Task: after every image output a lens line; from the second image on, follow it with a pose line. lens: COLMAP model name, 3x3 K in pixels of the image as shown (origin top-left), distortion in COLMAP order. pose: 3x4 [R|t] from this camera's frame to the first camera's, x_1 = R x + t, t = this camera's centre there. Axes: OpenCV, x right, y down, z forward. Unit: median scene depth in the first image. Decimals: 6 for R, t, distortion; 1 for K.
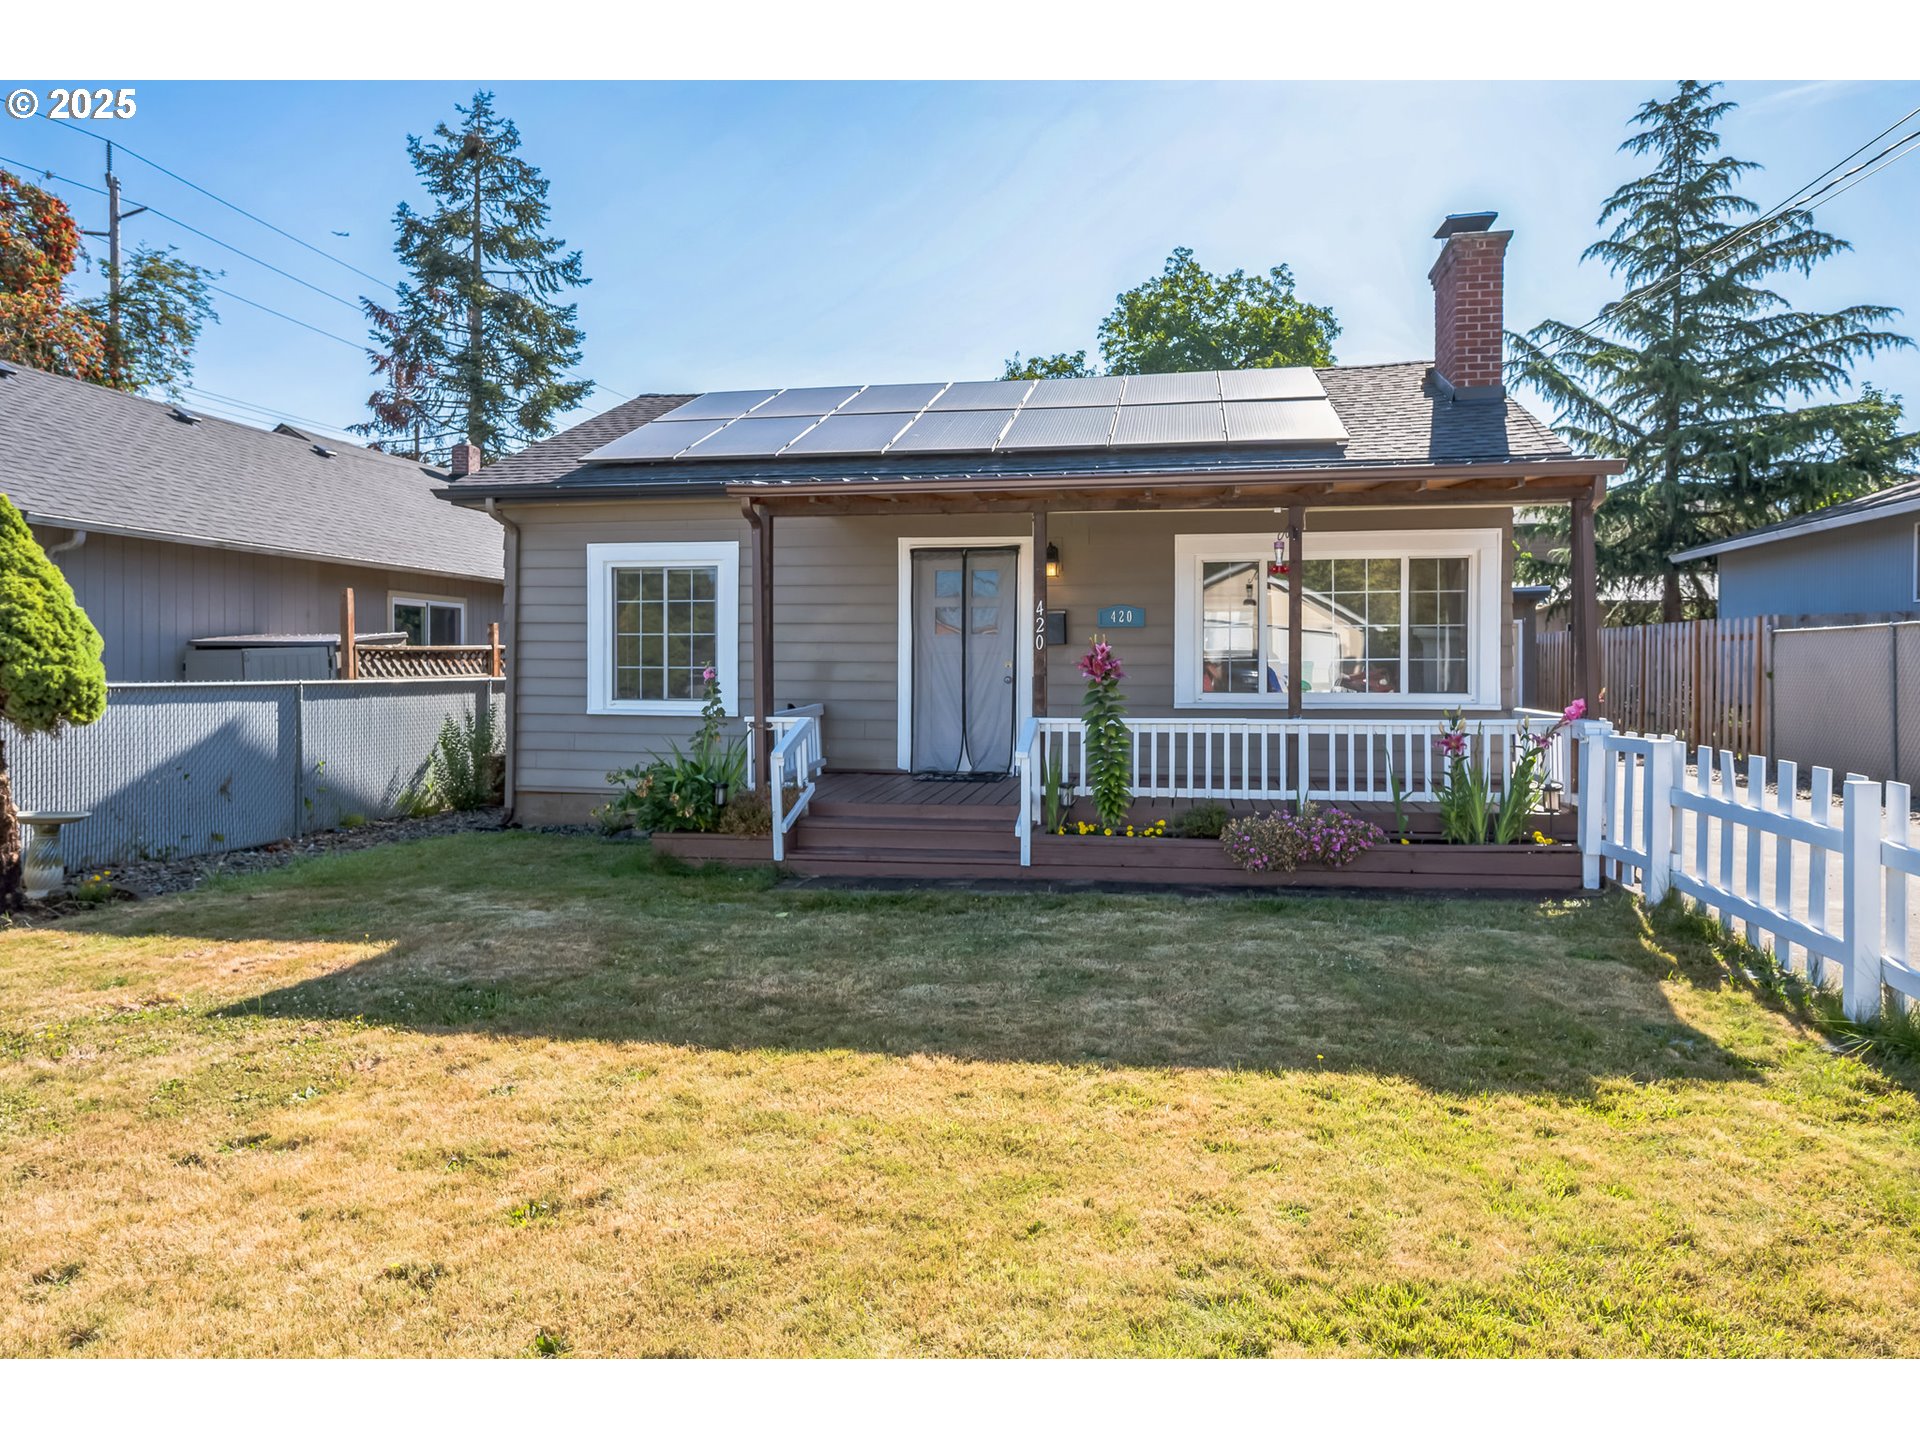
lens RADIAL K [[1209.5, 0, 984.9], [0, 1209.5, 689.0], [0, 0, 1]] dist [-0.004501, 0.002183]
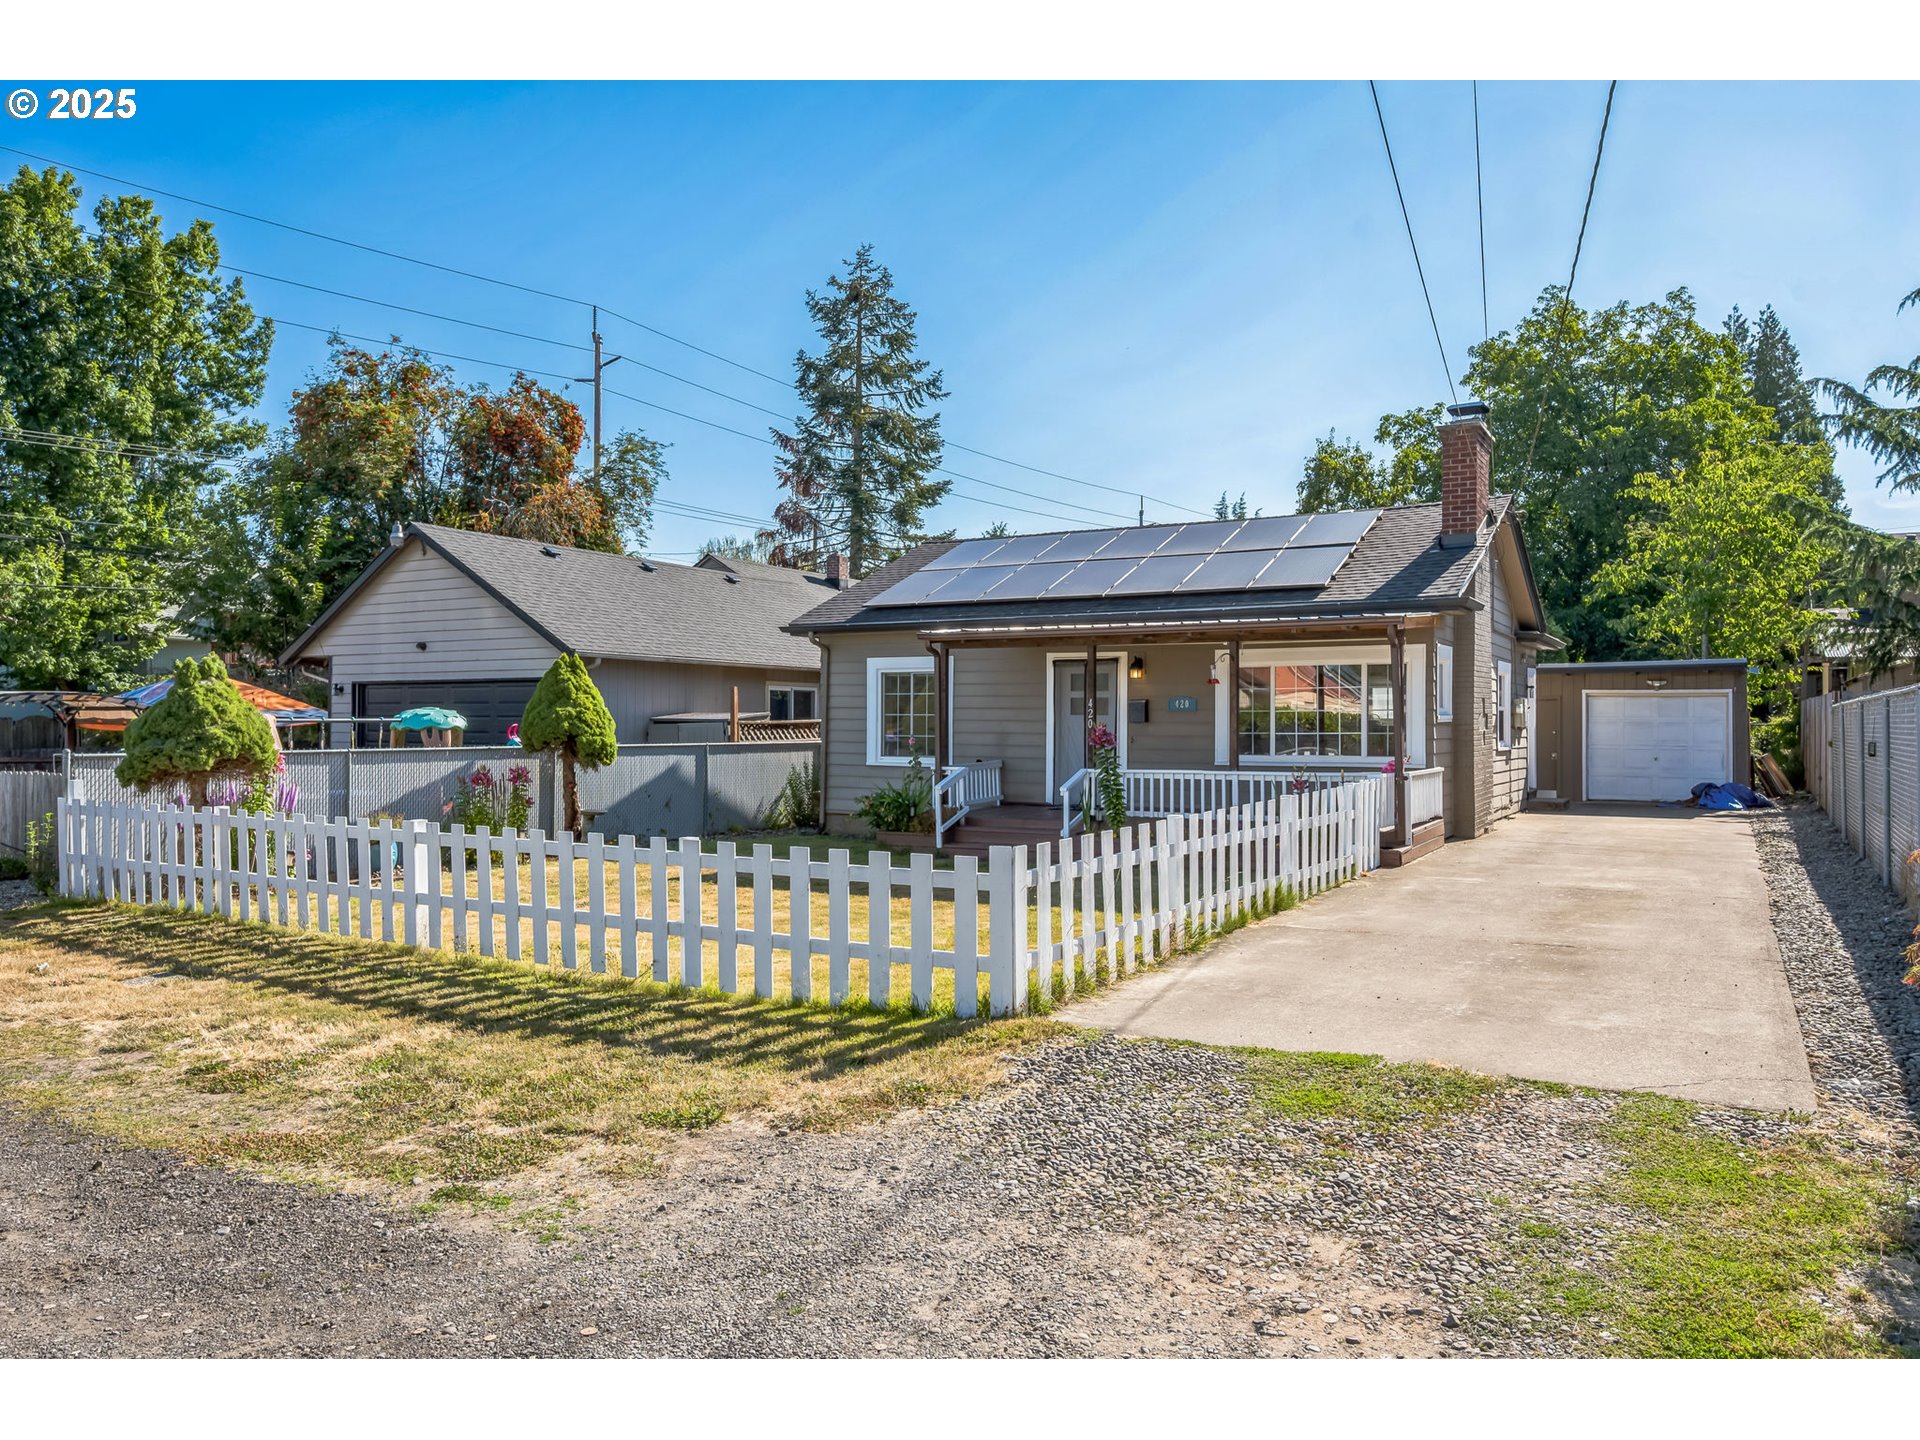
lens RADIAL K [[1311.1, 0, 962.1], [0, 1311.1, 722.7], [0, 0, 1]] dist [-0.001544, 0.000292]
pose [[0.941274, 0.000001, -0.337643, 0.120858], [-0.006684, 0.999804, -0.018632, -0.001117], [0.337577, 0.019794, 0.941090, -0.188793]]
